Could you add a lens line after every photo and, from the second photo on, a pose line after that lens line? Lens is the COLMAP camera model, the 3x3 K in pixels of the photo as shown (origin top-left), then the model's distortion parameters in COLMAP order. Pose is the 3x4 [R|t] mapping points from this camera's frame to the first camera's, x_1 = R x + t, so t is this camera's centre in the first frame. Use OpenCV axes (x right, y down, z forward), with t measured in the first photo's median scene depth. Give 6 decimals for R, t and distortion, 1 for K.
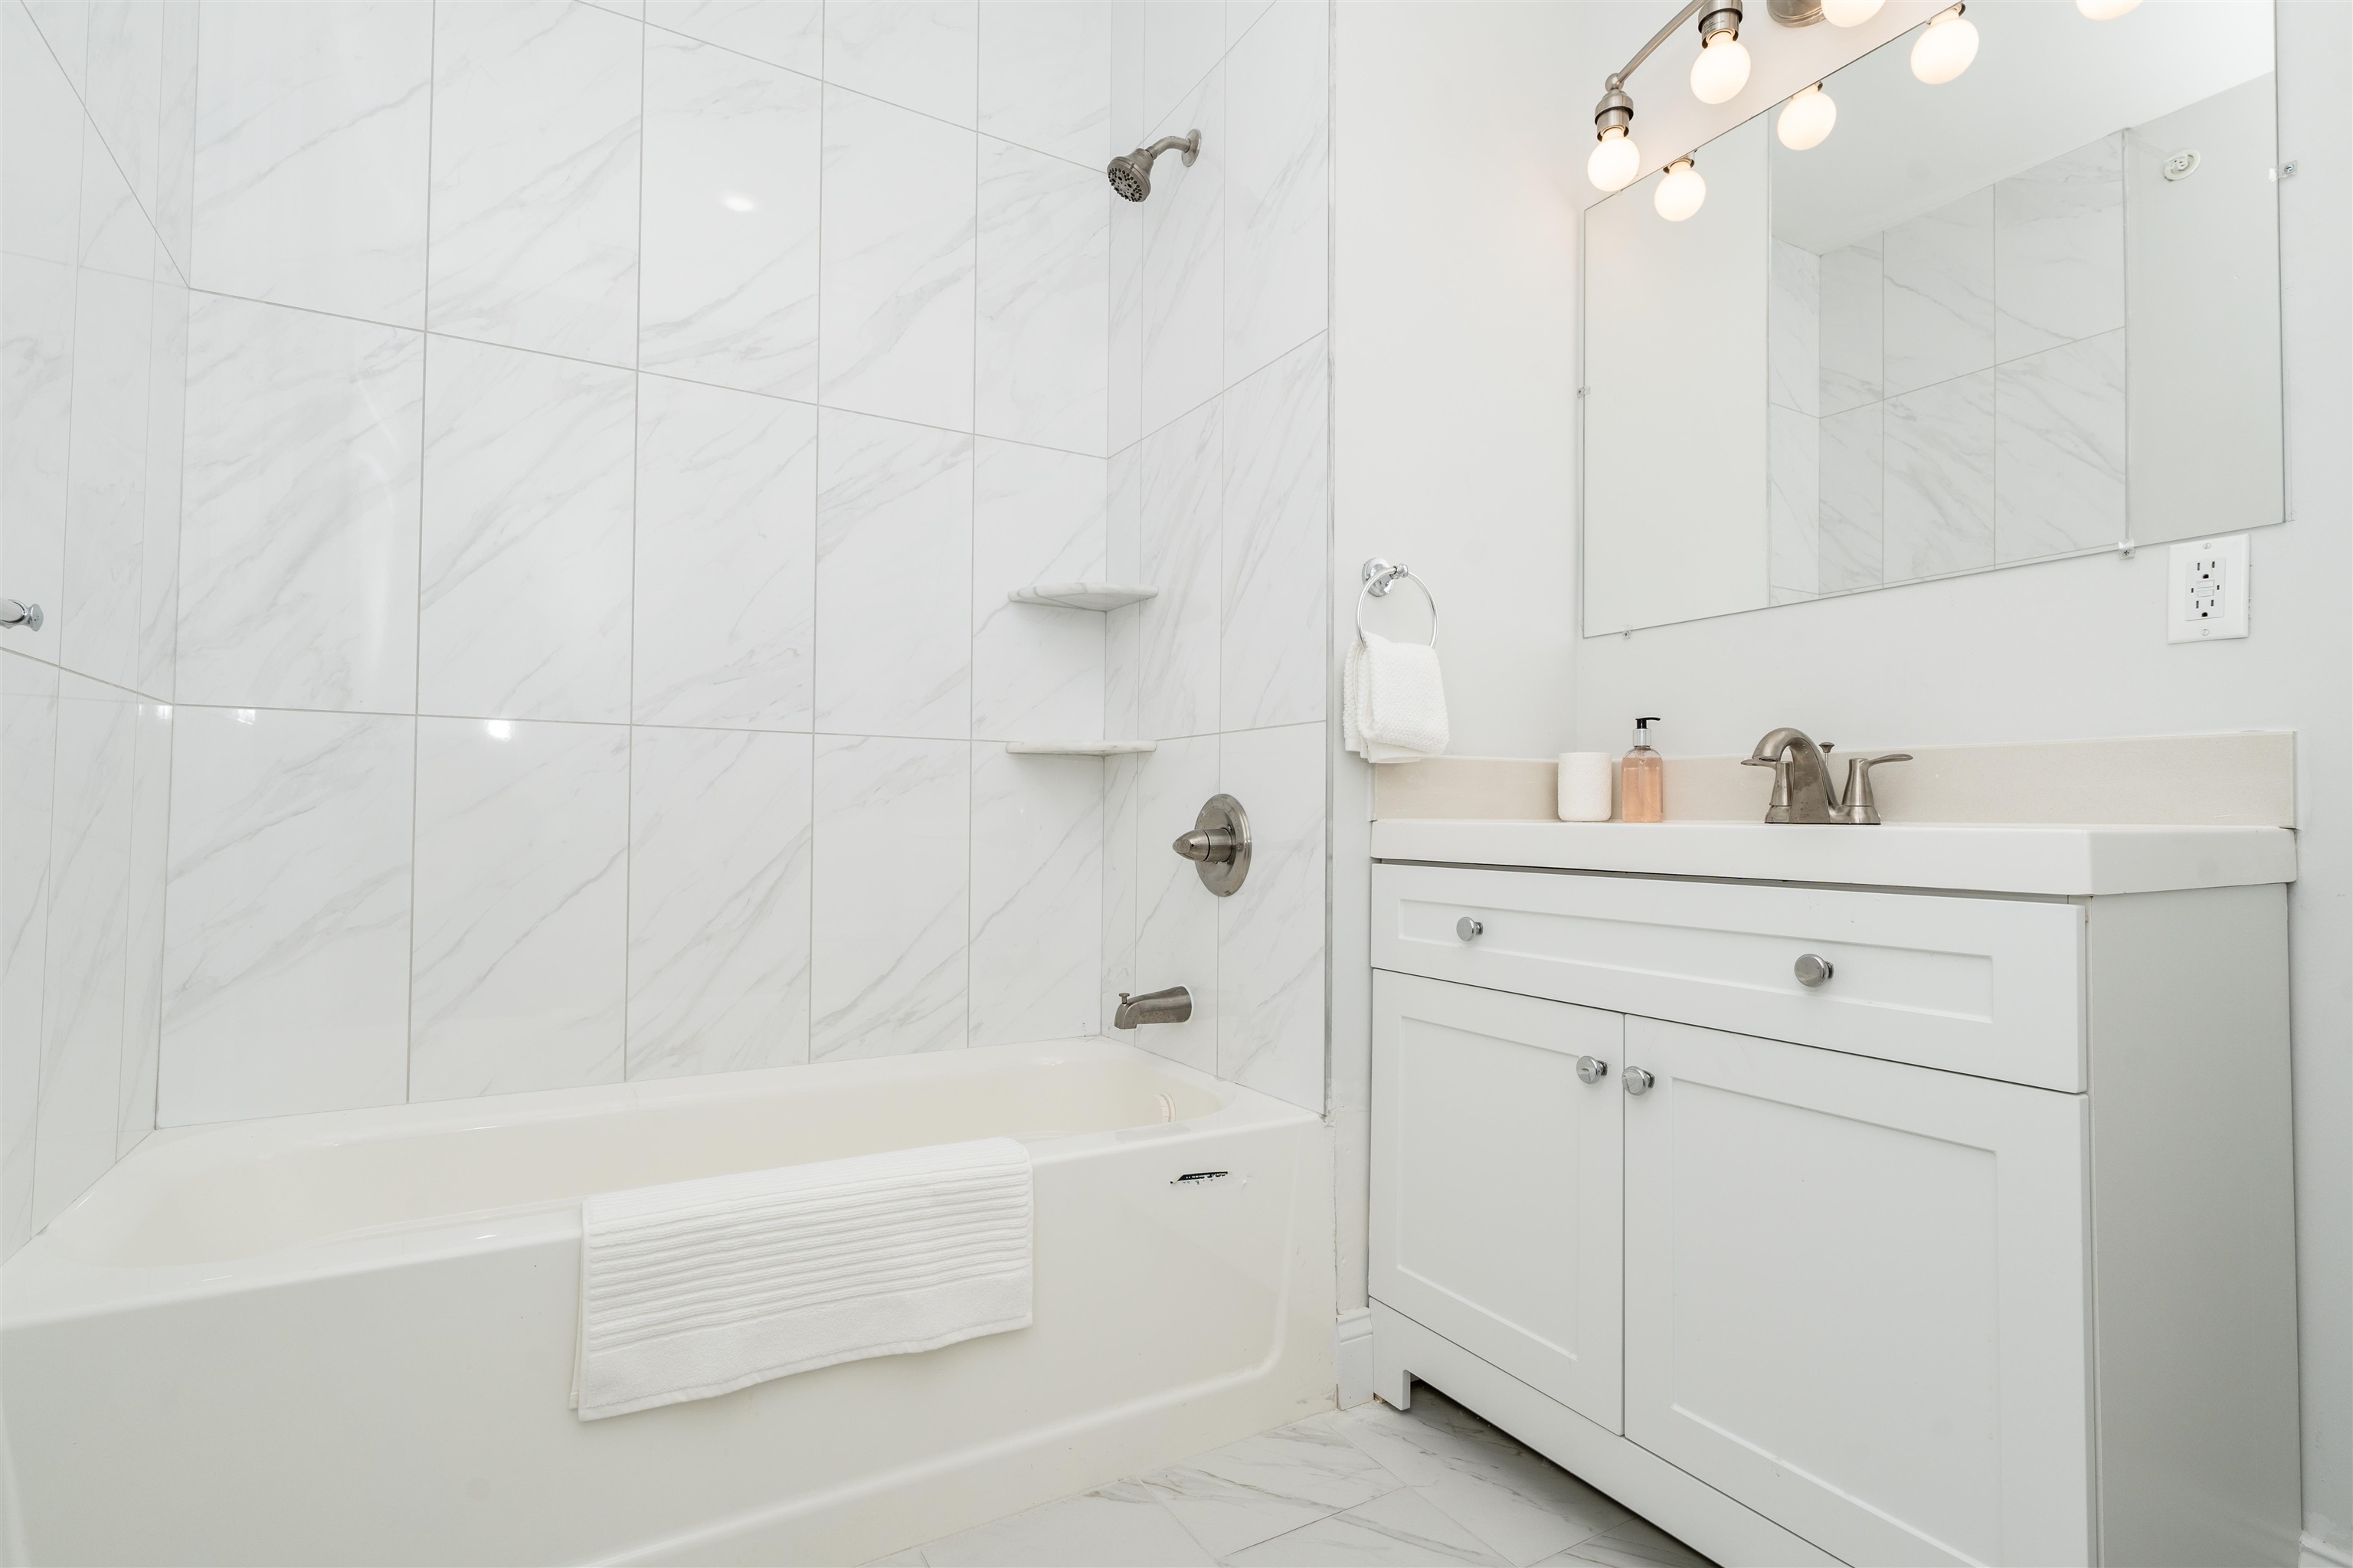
lens RADIAL K [[1141.1, 0, 1190.7], [0, 1141.1, 799.9], [0, 0, 1]] dist [-0.020504, -0.000824]
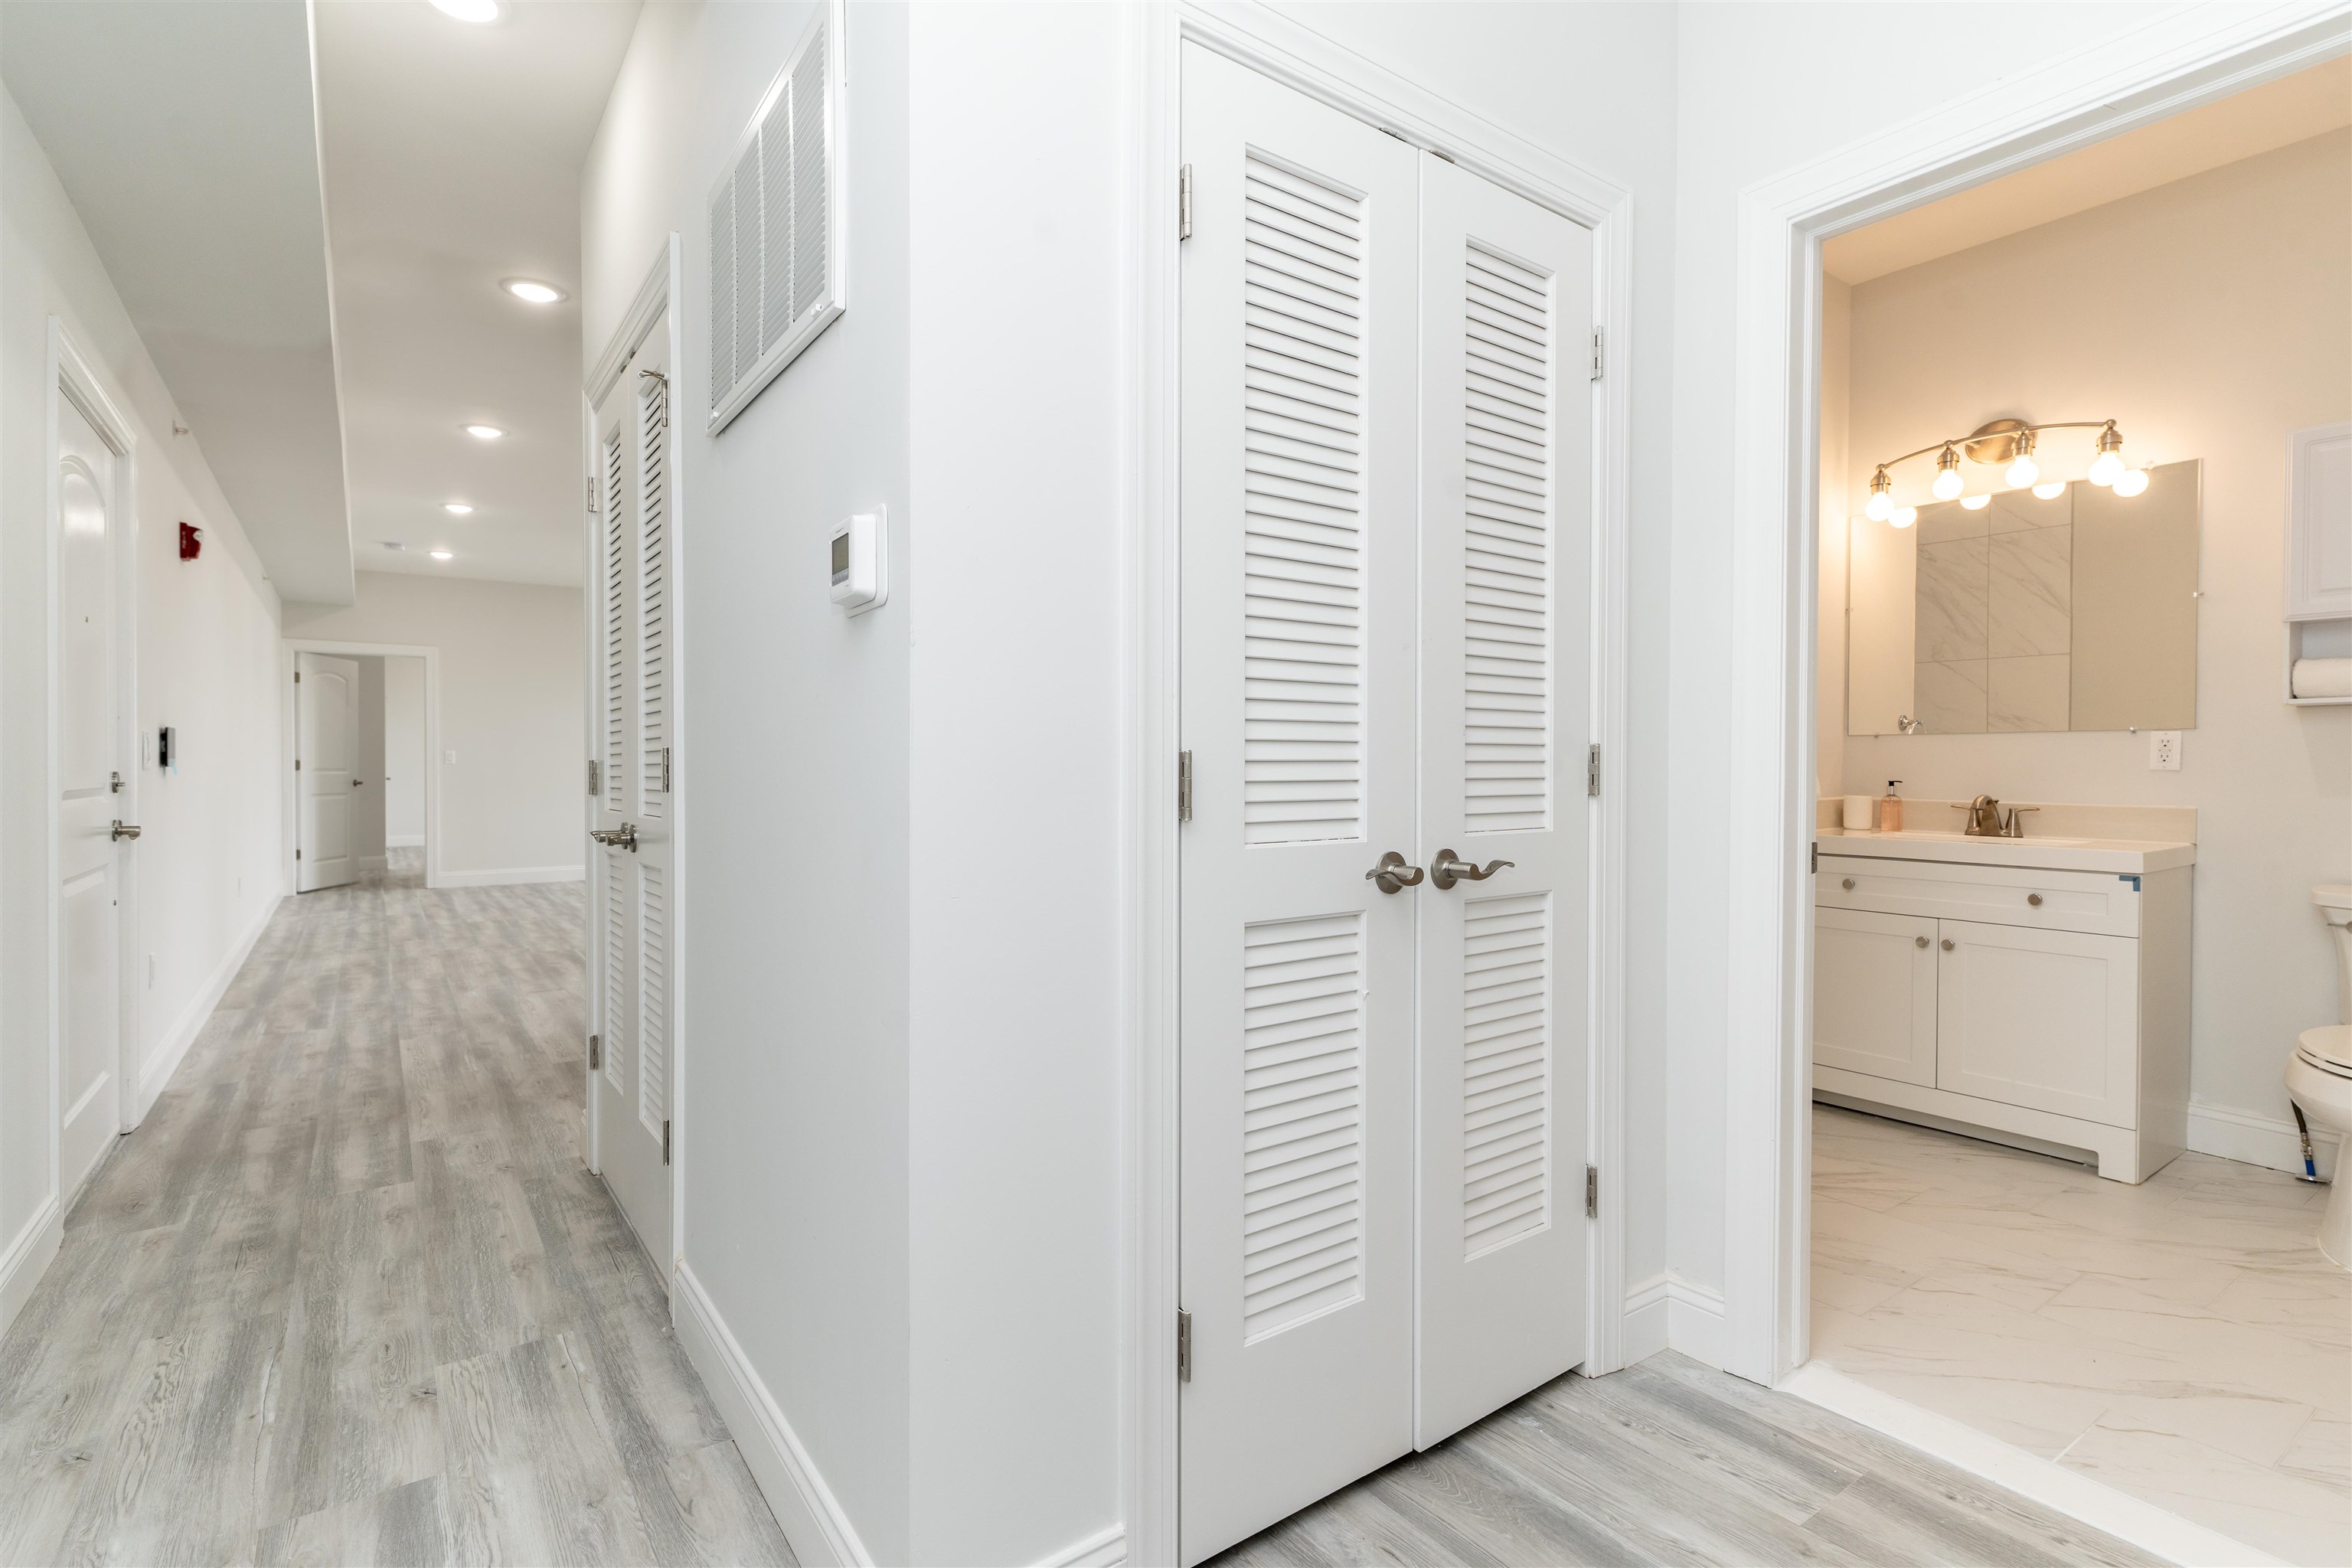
lens RADIAL K [[1140.6, 0, 1172.4], [0, 1140.6, 773.3], [0, 0, 1]] dist [-0.020504, -0.000824]
pose [[0.994888, 0.002435, 0.100951, -1.229516], [-0.005073, 0.999652, 0.025881, -0.145433], [-0.100853, -0.026261, 0.994555, -1.011322]]
